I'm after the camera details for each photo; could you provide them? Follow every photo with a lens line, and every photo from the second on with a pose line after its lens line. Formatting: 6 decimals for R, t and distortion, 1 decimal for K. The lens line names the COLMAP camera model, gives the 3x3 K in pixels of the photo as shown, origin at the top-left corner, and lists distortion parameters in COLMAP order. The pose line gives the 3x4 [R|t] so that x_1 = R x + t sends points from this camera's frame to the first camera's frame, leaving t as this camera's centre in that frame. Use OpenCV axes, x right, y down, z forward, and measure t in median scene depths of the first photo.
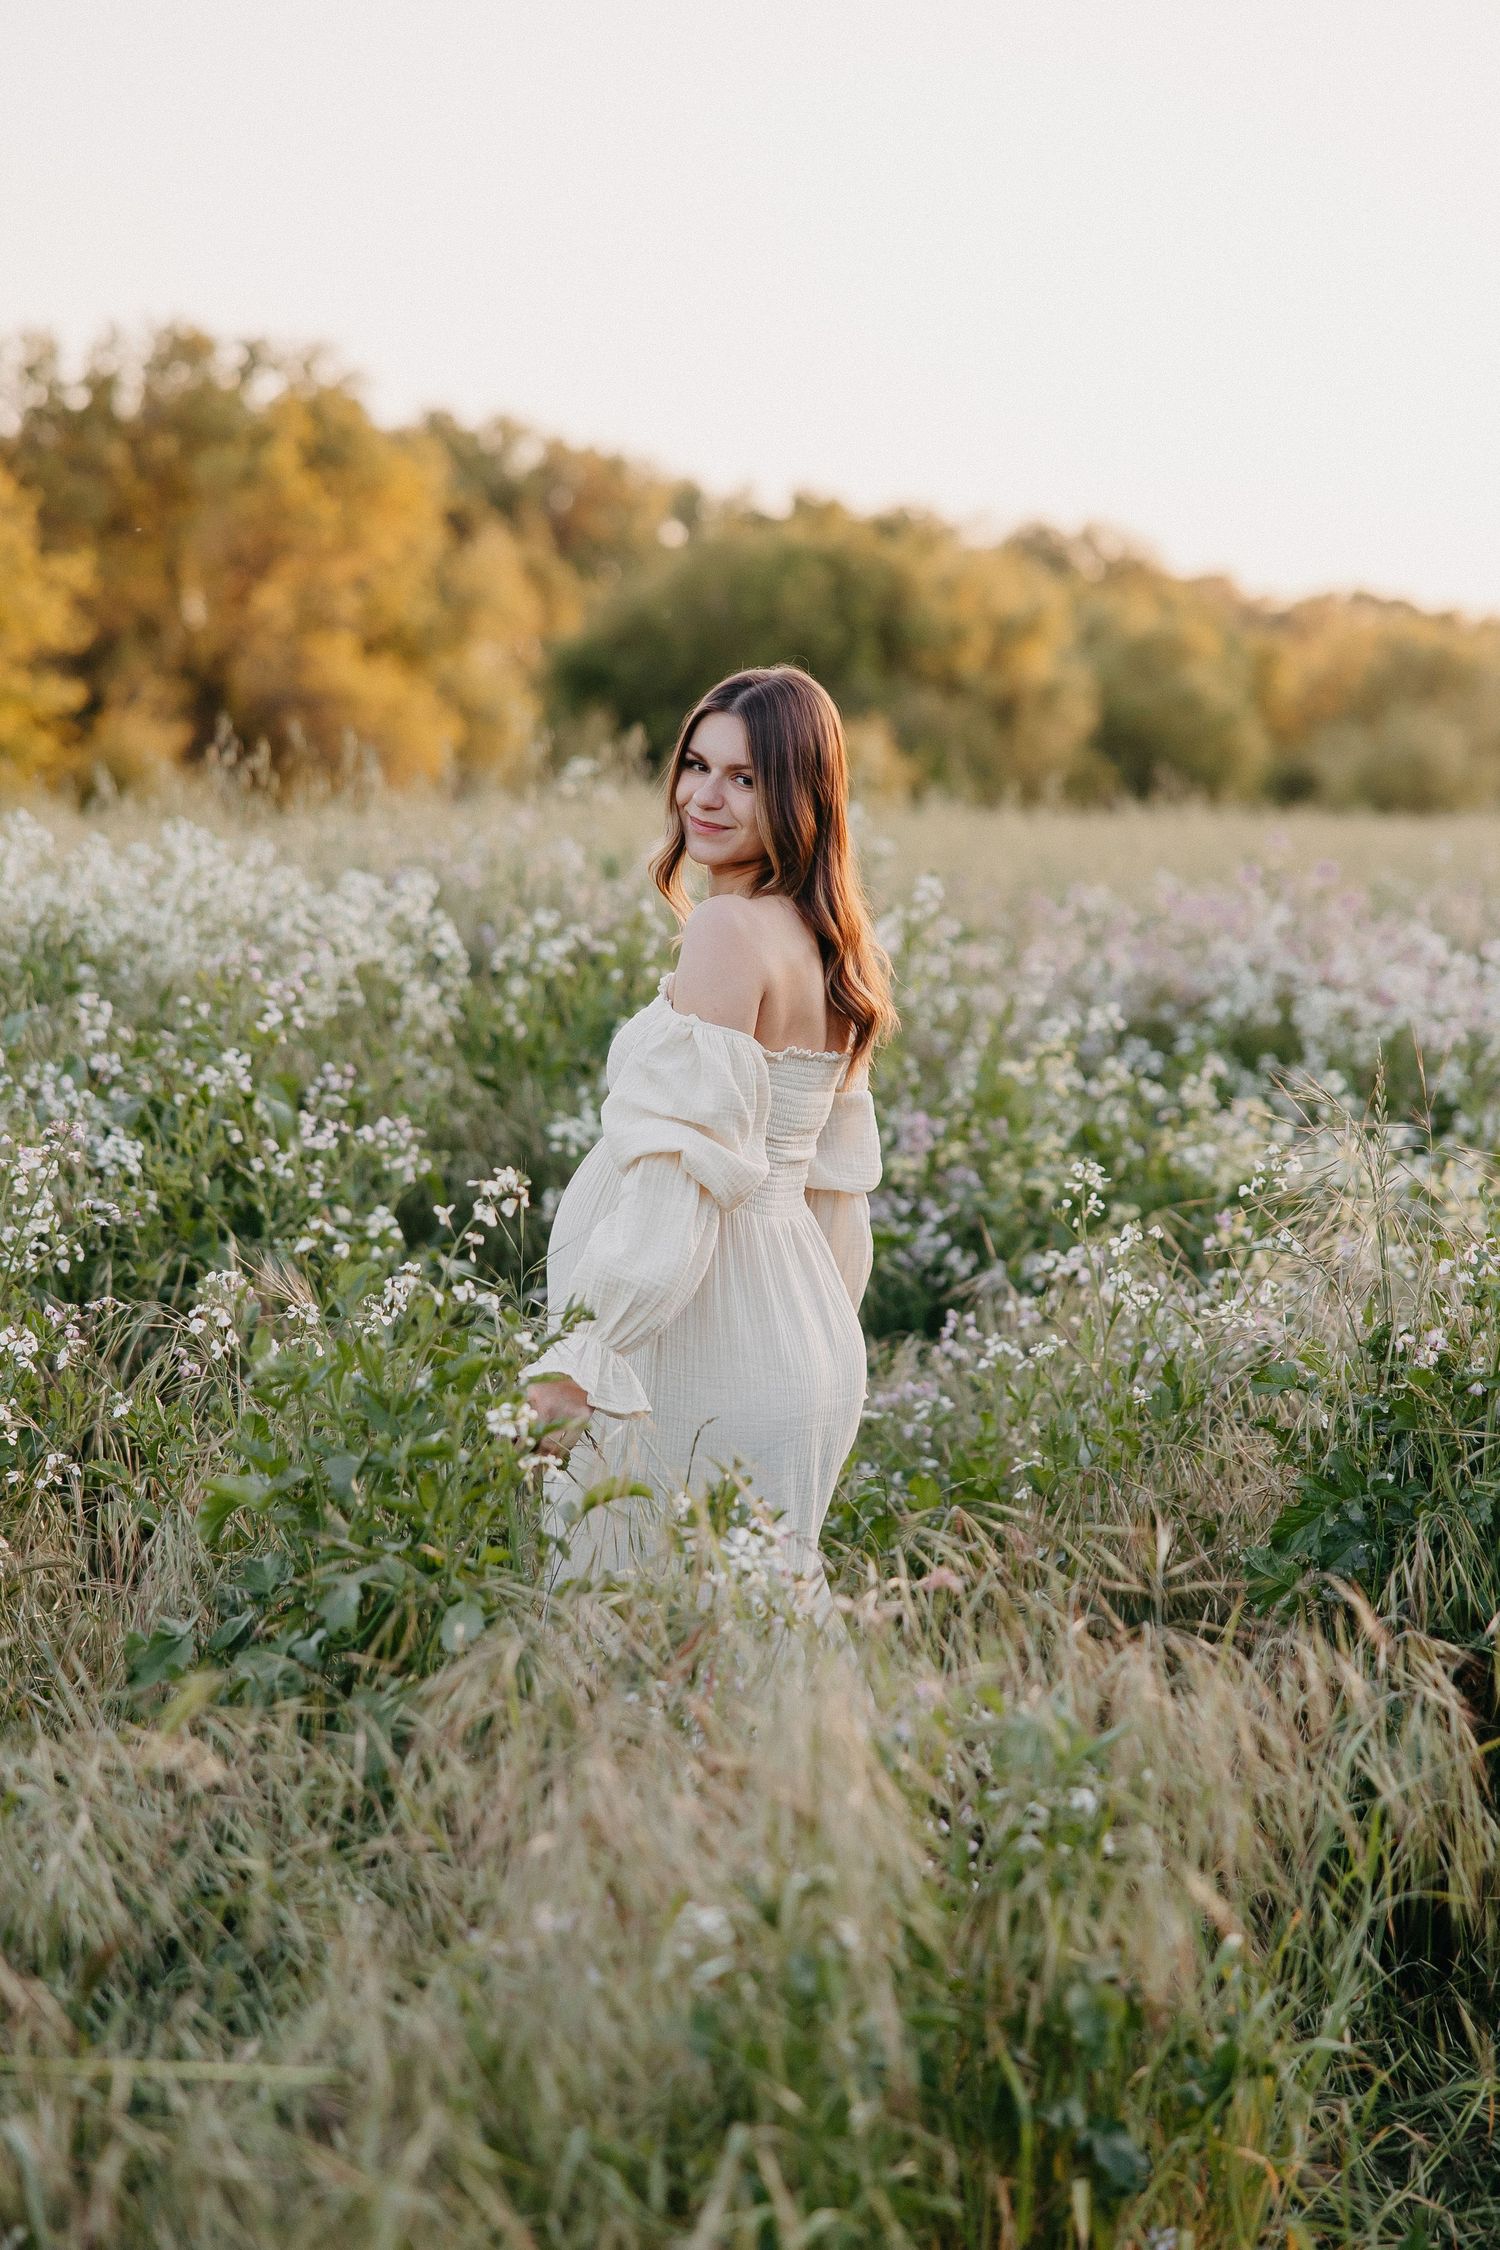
lens RADIAL K [[4609.3, 0, 750.0], [0, 4609.3, 1125.0], [0, 0, 1]] dist [0.010452, 0.134222]
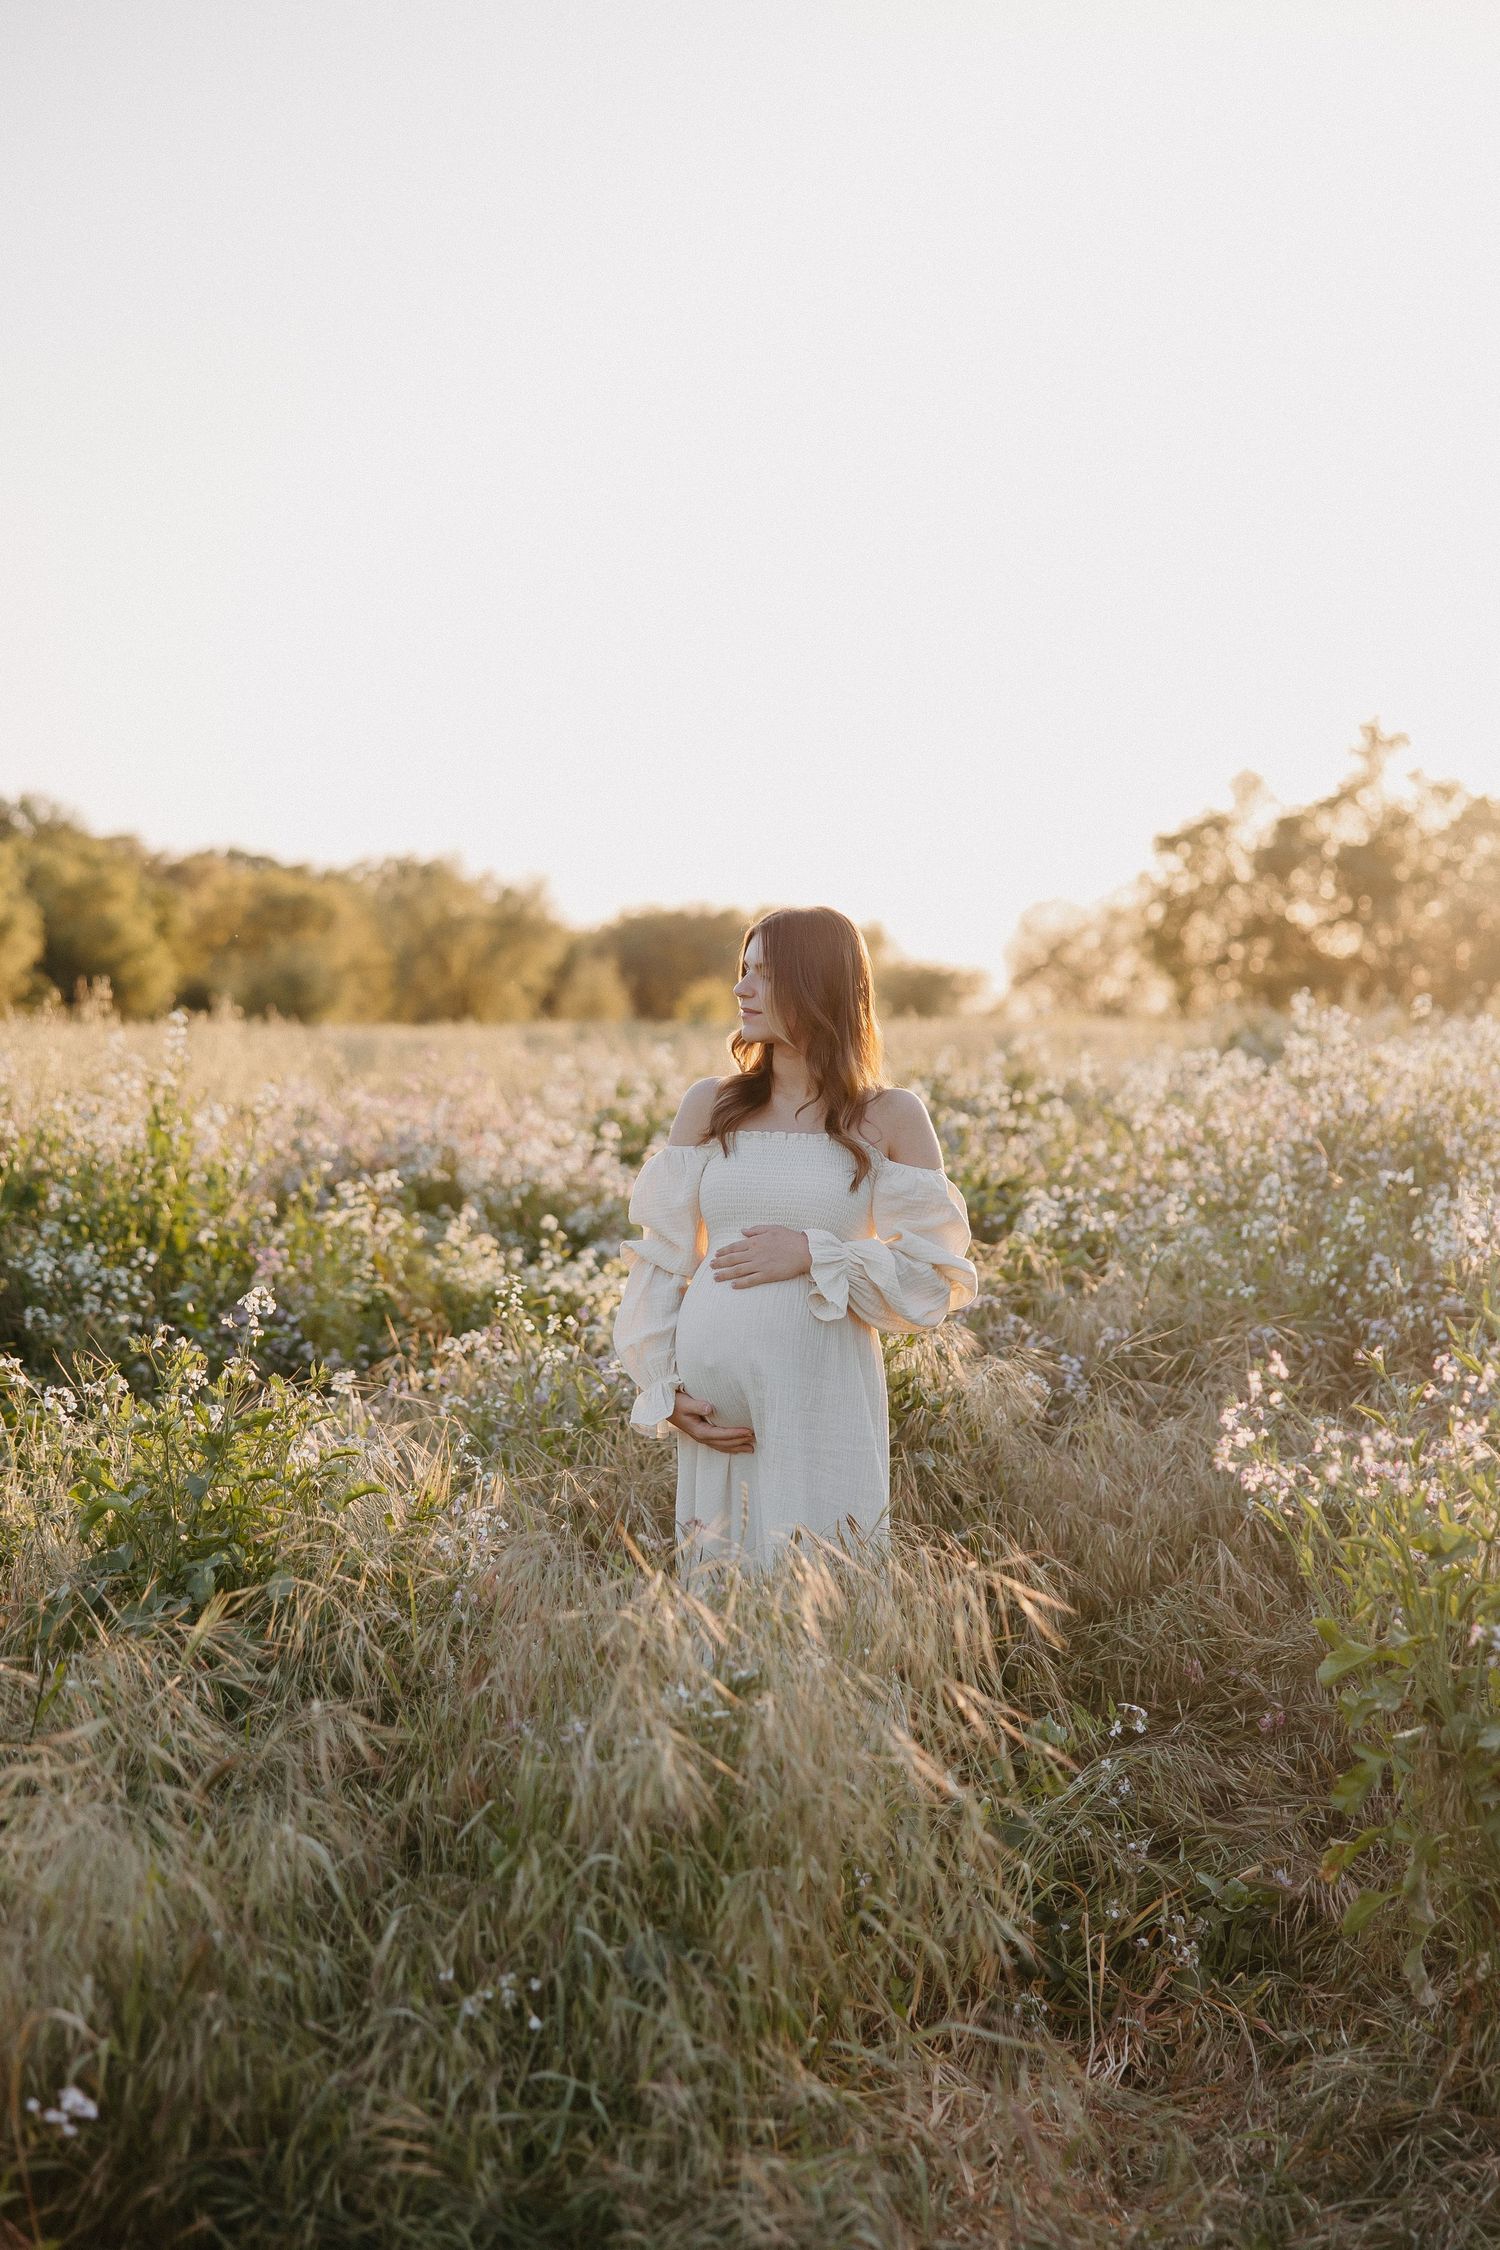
lens RADIAL K [[3543.0, 0, 755.7], [0, 3543.0, 1067.1], [0, 0, 1]] dist [0.007825, 0.117525]
pose [[0.961267, -0.005913, 0.275554, -0.114313], [0.020761, 0.998483, -0.051001, 0.000638], [-0.274835, 0.054746, 0.959932, -0.096937]]
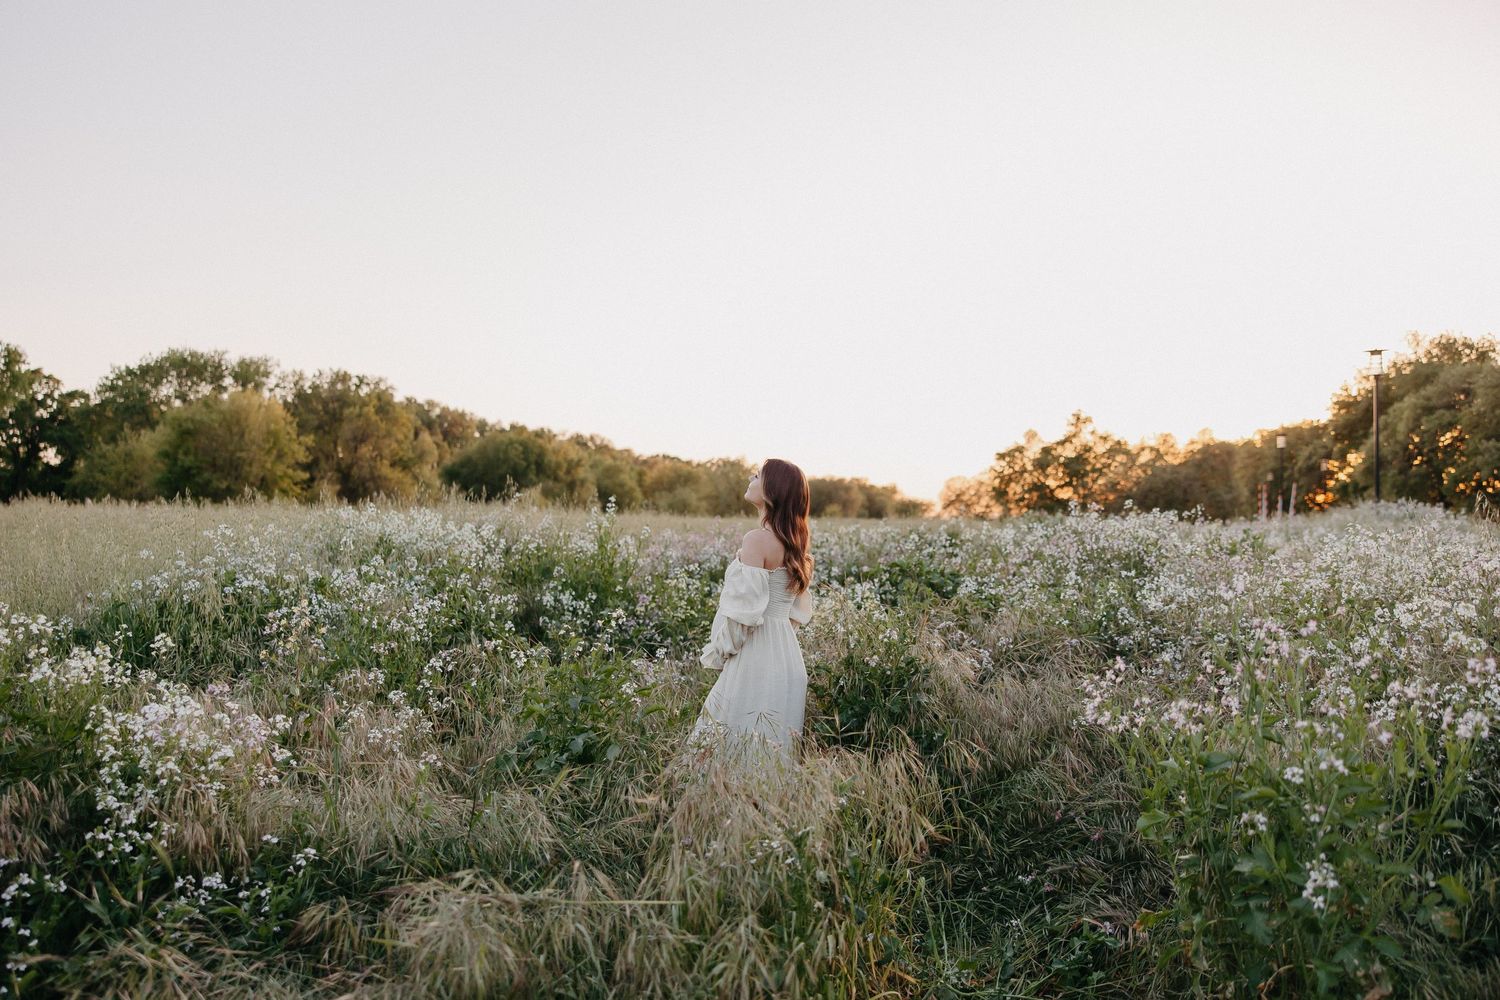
lens RADIAL K [[1263.2, 0, 751.7], [0, 1263.2, 476.5], [0, 0, 1]] dist [-0.002254, 0.006183]
pose [[0.979627, 0.021477, 0.199672, -0.070889], [-0.001832, 0.995180, -0.098051, 0.002217], [-0.200815, 0.095688, 0.974945, 0.047776]]
